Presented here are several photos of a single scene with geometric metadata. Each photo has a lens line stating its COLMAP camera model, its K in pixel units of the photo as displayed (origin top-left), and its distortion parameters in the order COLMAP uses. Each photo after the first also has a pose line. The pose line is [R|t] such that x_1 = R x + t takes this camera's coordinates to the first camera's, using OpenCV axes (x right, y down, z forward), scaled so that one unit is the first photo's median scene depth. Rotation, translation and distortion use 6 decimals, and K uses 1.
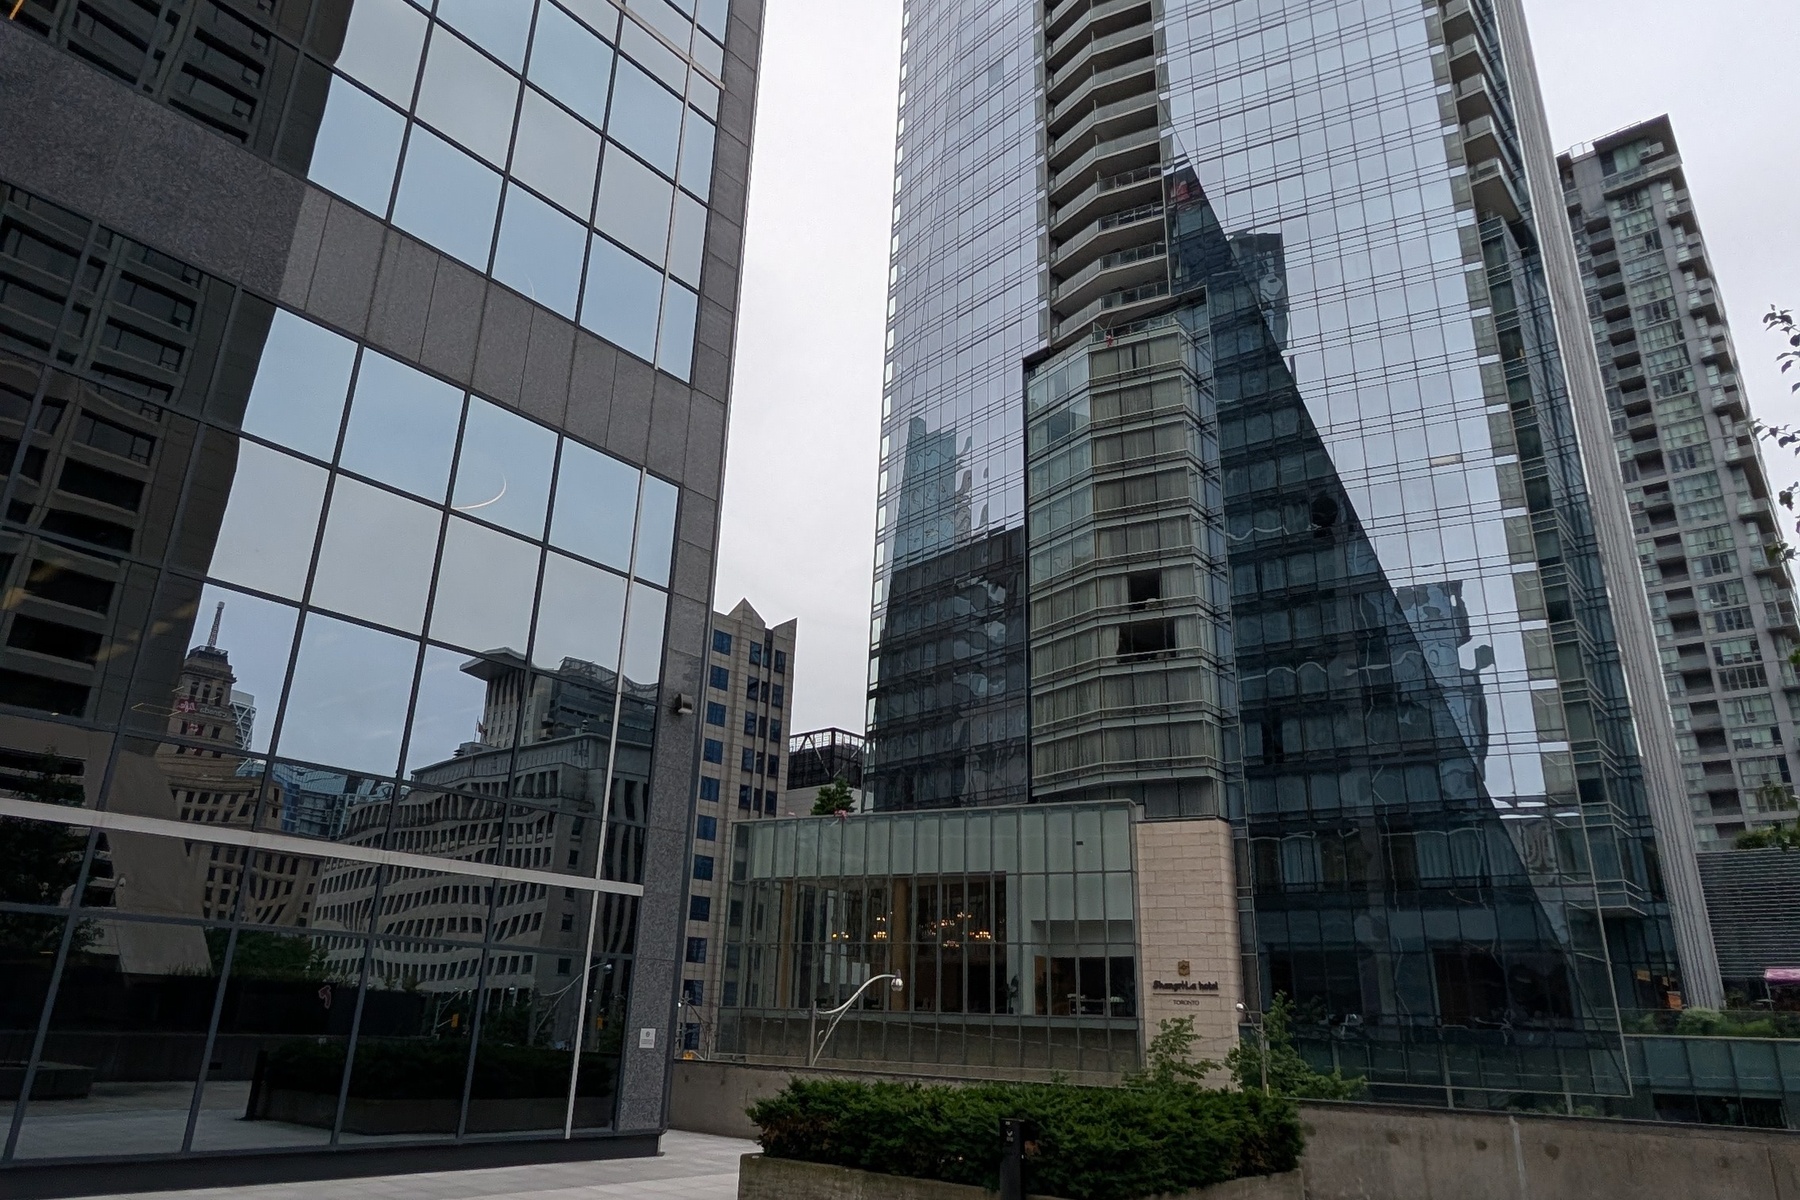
lens RADIAL K [[1154.4, 0, 893.7], [0, 1154.4, 600.0], [0, 0, 1]] dist [-0.002080, -0.000240]
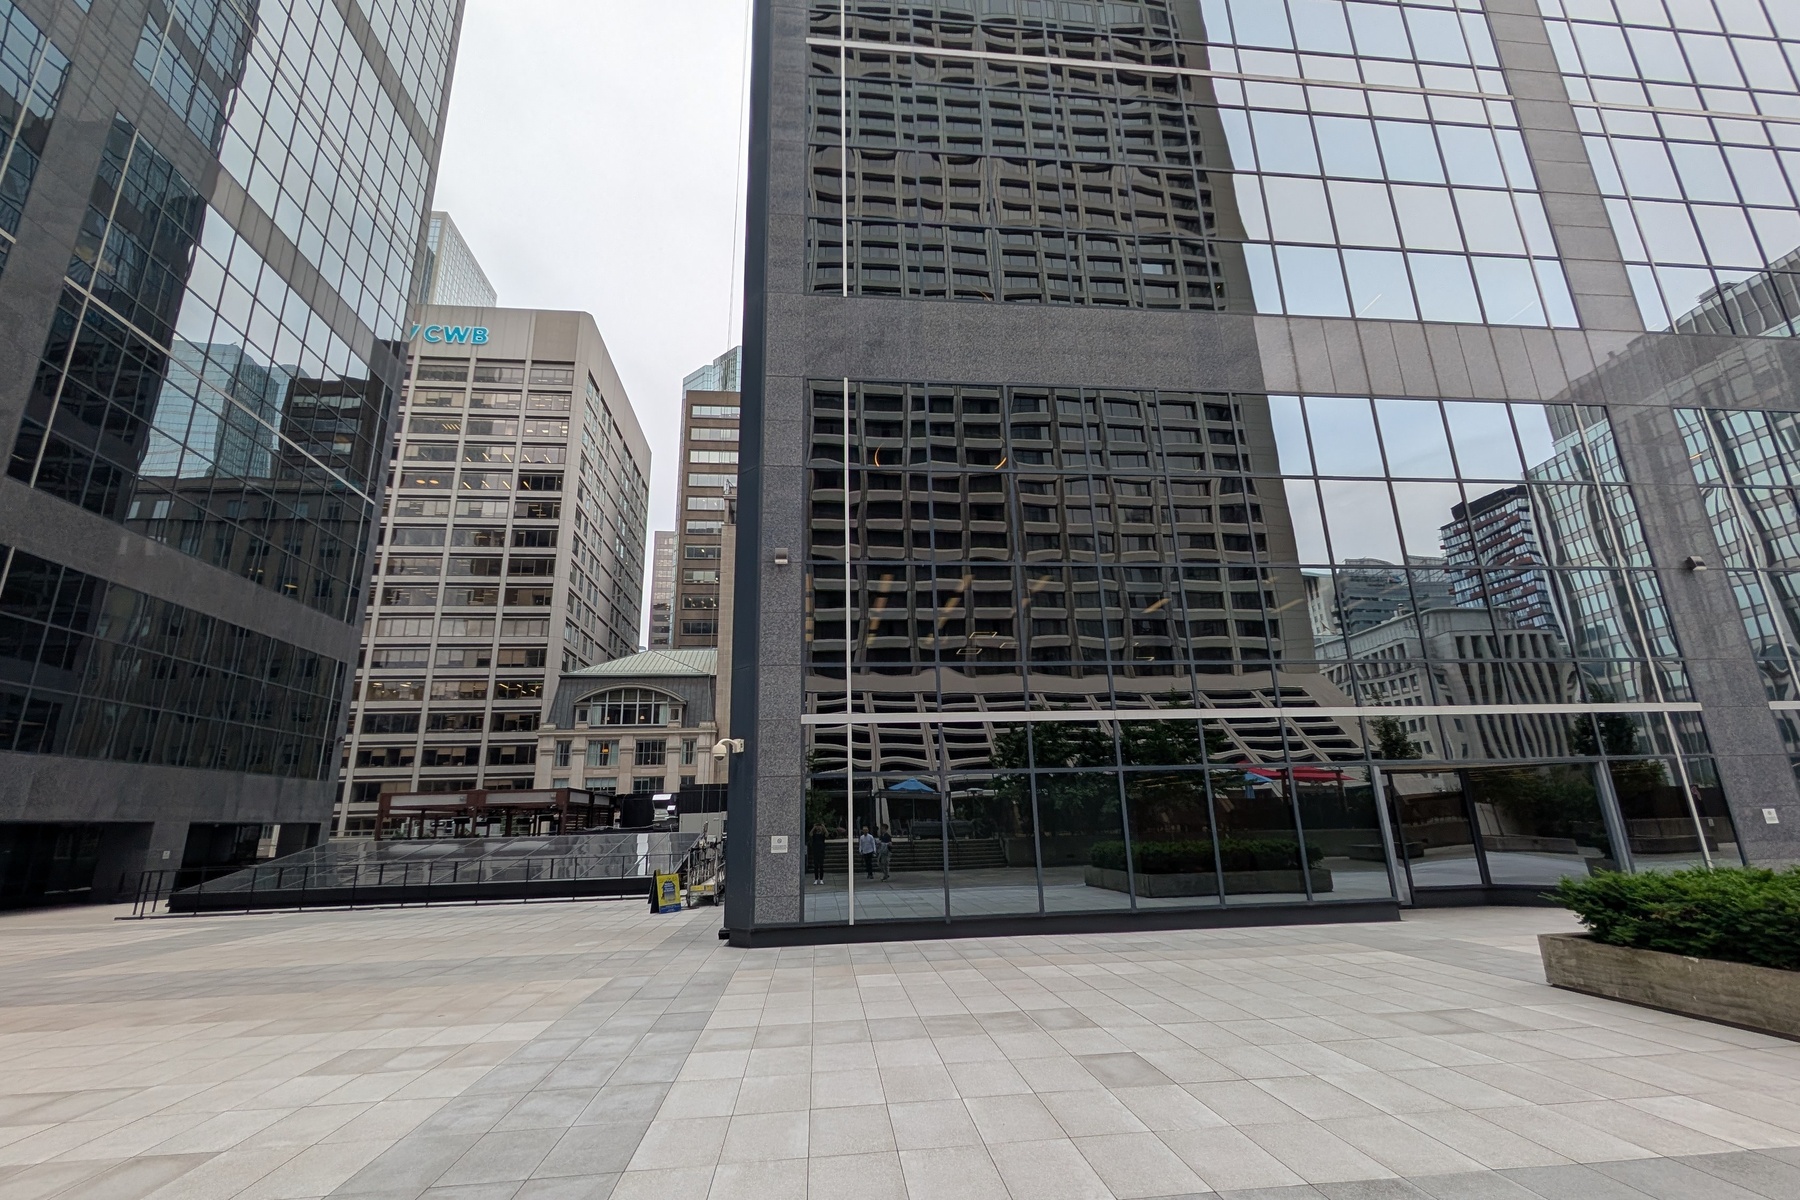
lens RADIAL K [[817.7, 0, 902.8], [0, 817.7, 580.0], [0, 0, 1]] dist [-0.001463, -0.000106]
pose [[0.727180, -0.246320, -0.640730, -0.188796], [0.286101, 0.957221, -0.043287, -0.082844], [0.623983, -0.151836, 0.766545, -0.205001]]
